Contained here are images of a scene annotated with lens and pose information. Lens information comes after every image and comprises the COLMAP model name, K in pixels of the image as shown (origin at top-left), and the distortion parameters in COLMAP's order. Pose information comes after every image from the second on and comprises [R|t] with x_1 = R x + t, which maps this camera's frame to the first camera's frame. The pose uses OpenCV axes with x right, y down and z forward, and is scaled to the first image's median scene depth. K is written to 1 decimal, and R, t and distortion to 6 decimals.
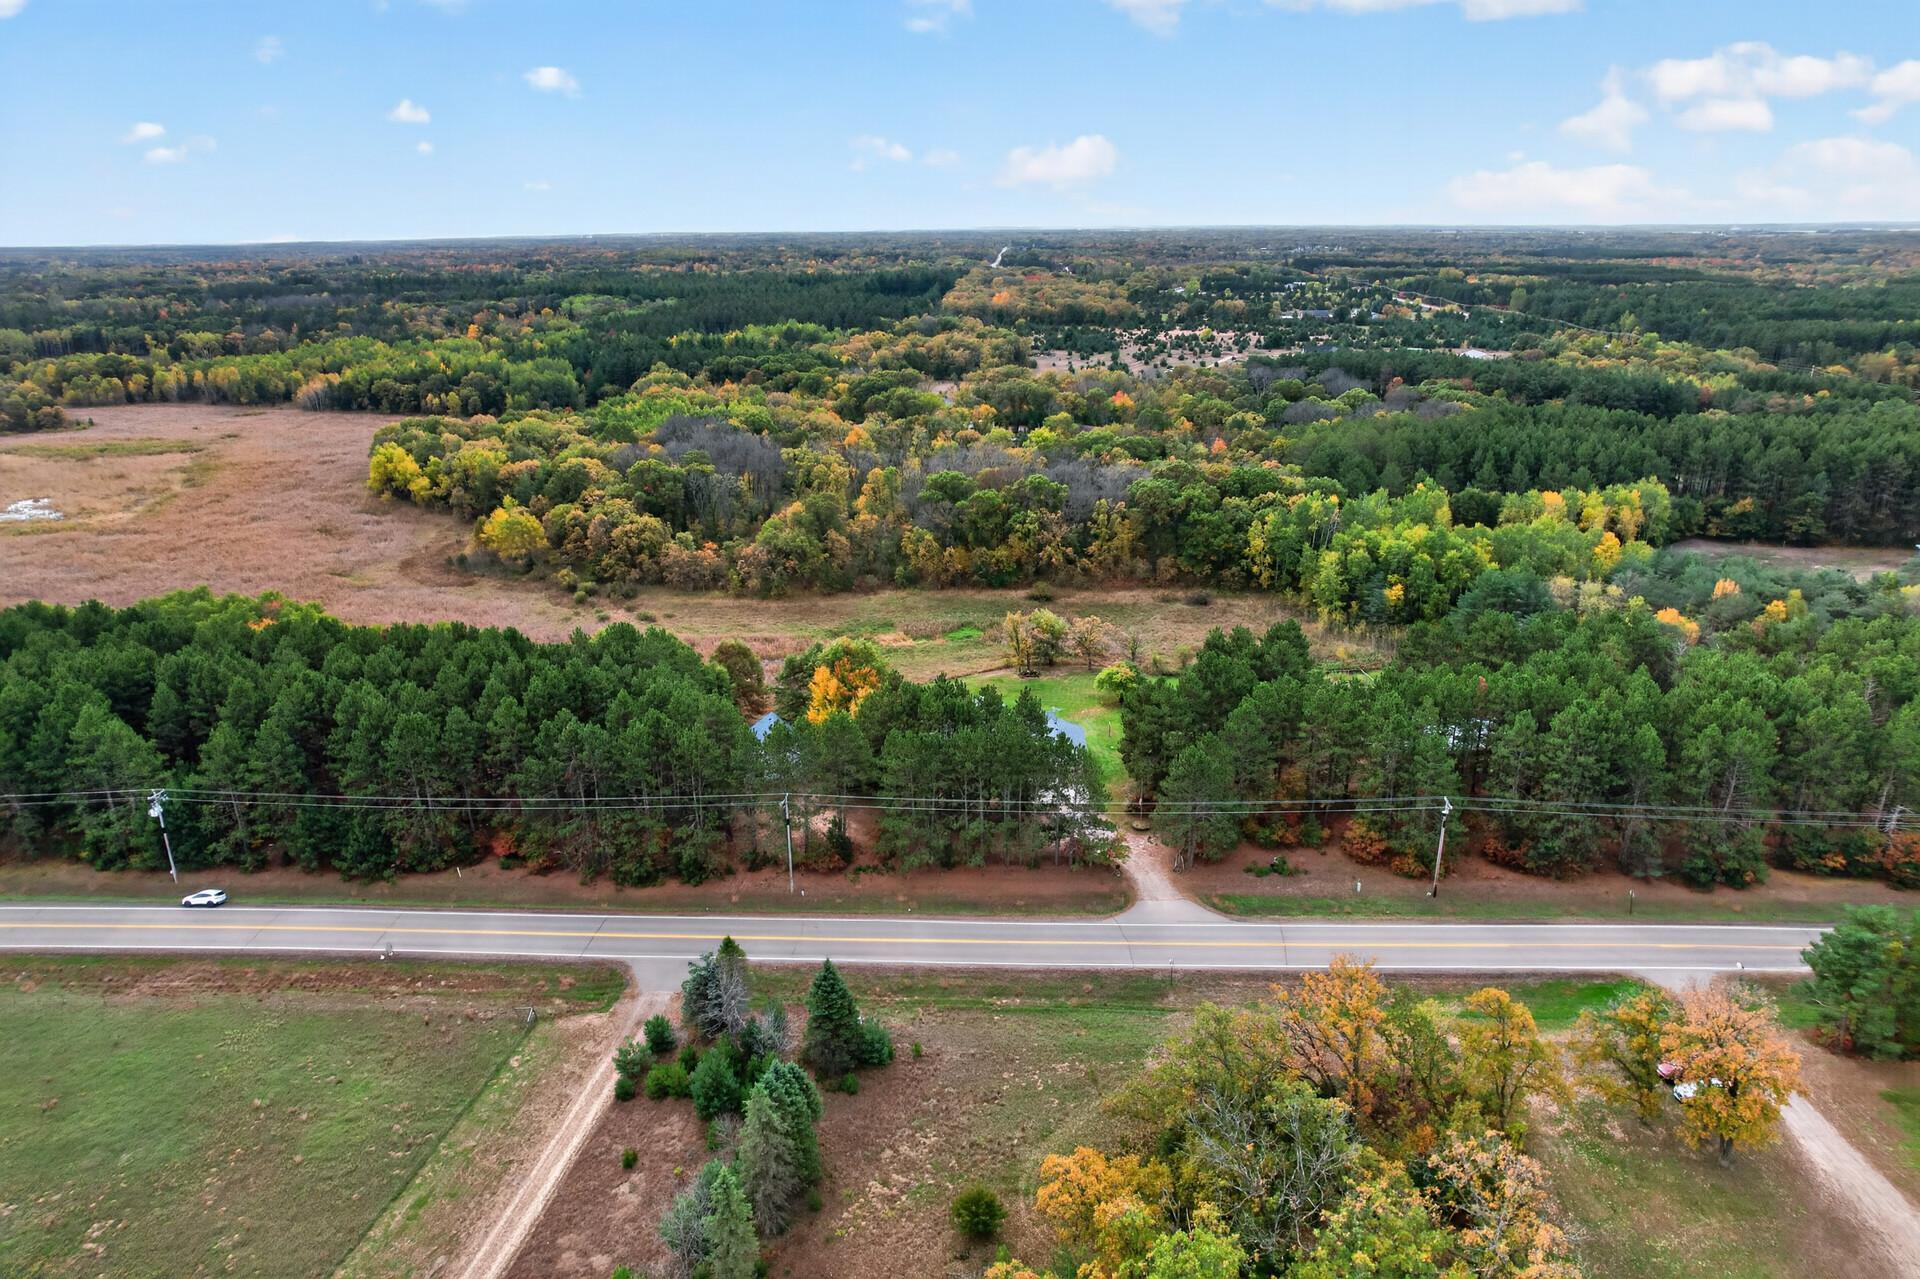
lens RADIAL K [[1231.7, 0, 964.7], [0, 1231.7, 631.2], [0, 0, 1]] dist [-0.062881, 0.054833]
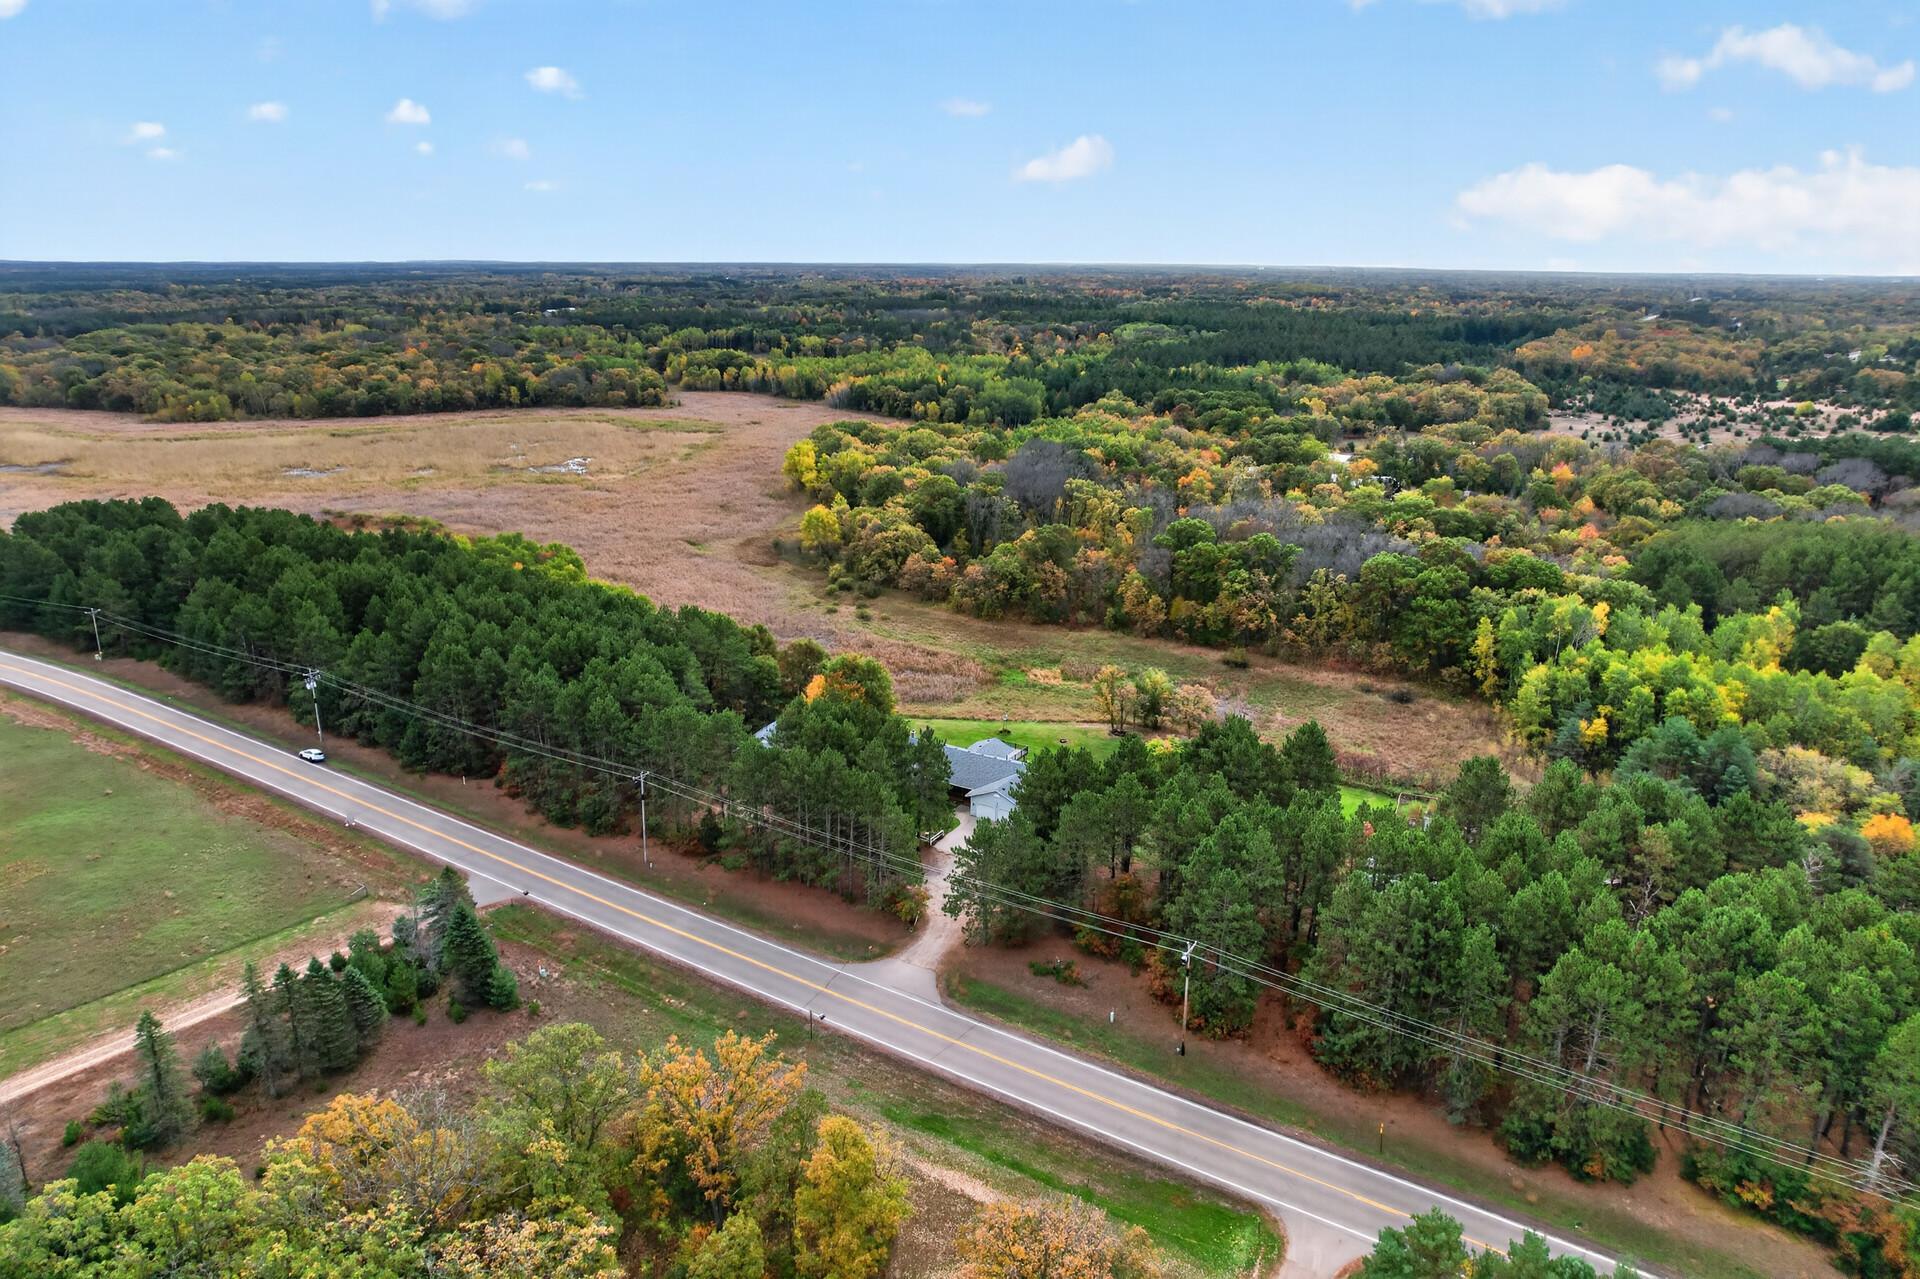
lens RADIAL K [[1231.7, 0, 964.7], [0, 1231.7, 631.2], [0, 0, 1]] dist [-0.062881, 0.054833]
pose [[0.868693, 0.161882, -0.468152, 0.312616], [-0.173708, 0.984630, 0.018147, -0.032003], [0.463894, 0.065558, 0.883462, 0.081652]]
